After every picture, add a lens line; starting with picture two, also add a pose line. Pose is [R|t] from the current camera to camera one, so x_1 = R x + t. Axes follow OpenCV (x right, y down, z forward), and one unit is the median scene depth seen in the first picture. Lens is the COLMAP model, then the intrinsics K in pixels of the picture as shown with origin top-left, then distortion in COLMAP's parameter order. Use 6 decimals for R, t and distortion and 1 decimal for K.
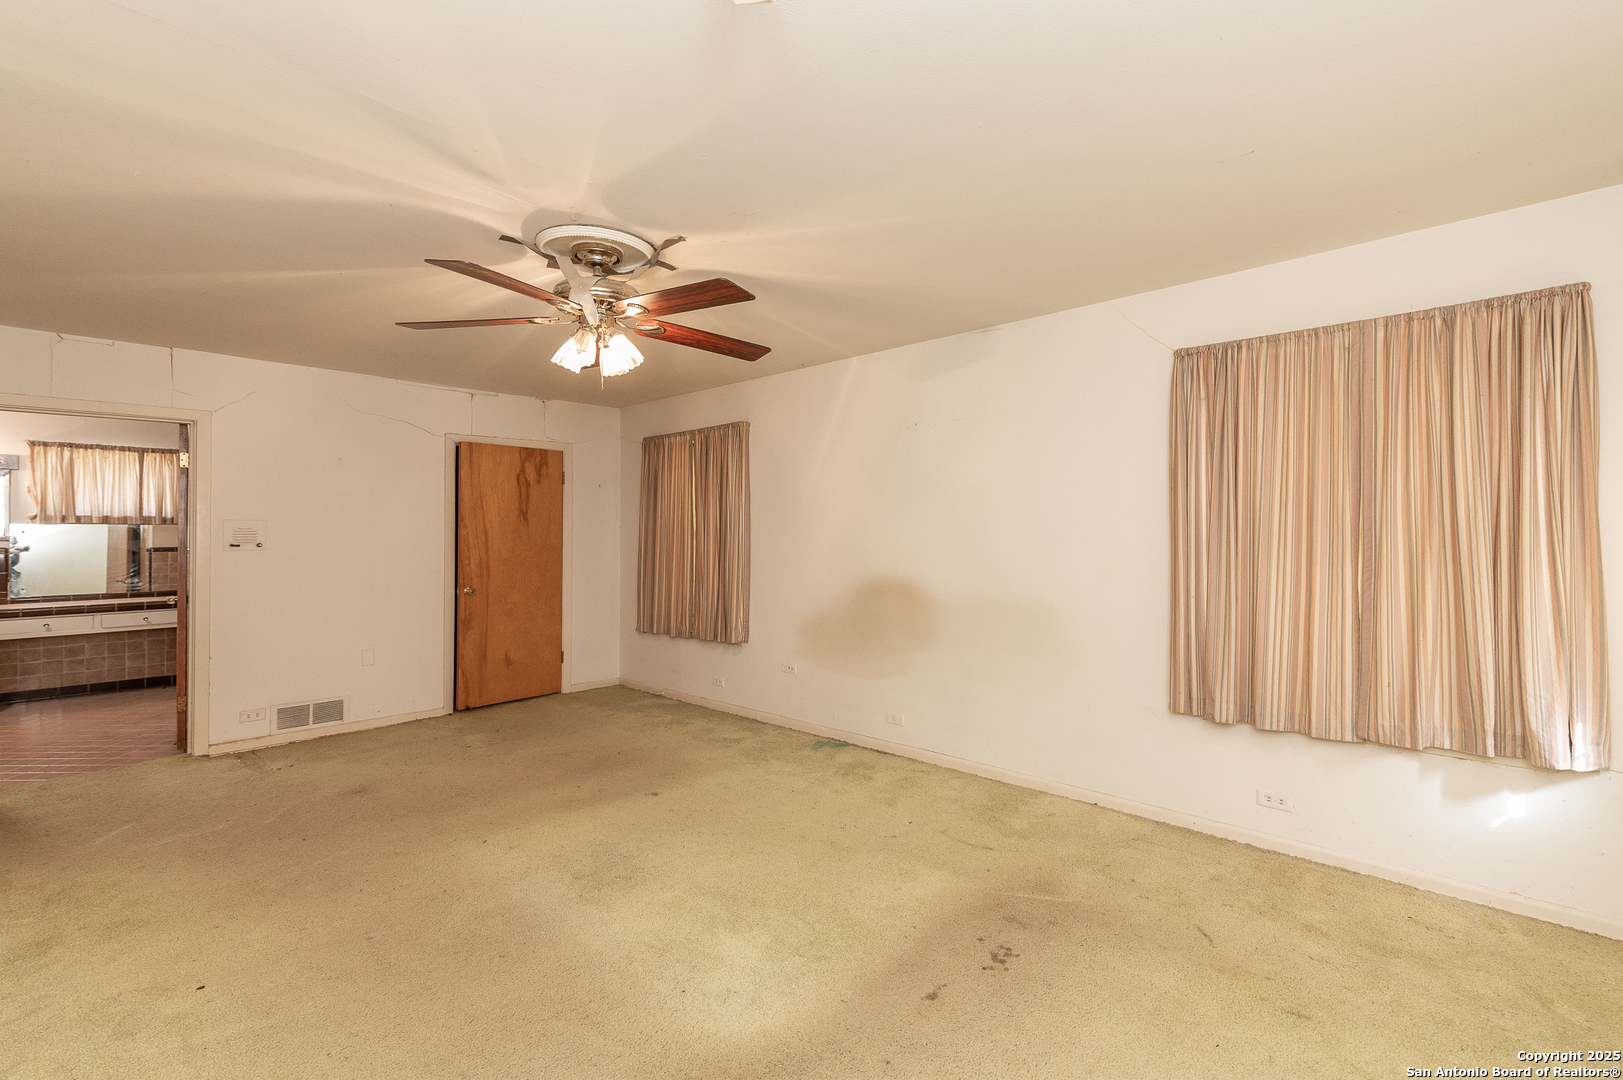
lens RADIAL K [[673.7, 0, 818.6], [0, 673.7, 537.4], [0, 0, 1]] dist [0.001750, 0.013196]
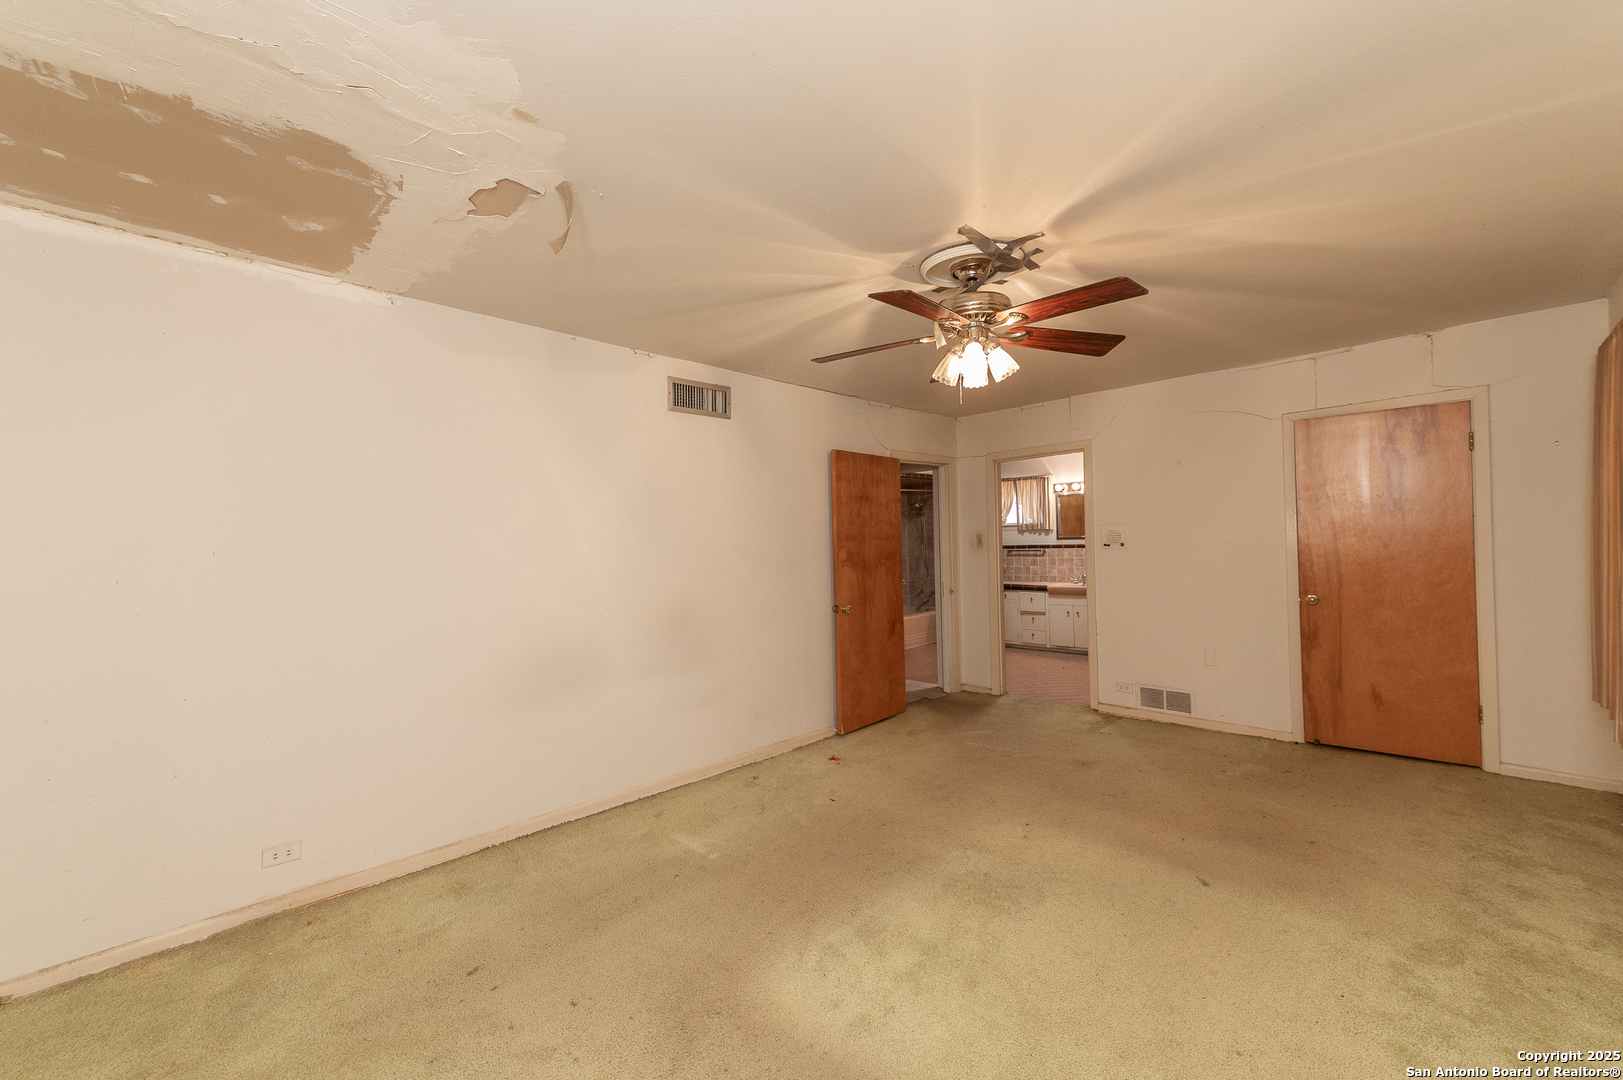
lens RADIAL K [[750.6, 0, 789.0], [0, 750.6, 537.1], [0, 0, 1]] dist [0.023782, 0.000078]
pose [[-0.048137, -0.002688, -0.998837, 0.485289], [0.024530, 0.999692, -0.003873, -0.010160], [0.998539, -0.024687, -0.048056, 0.455491]]
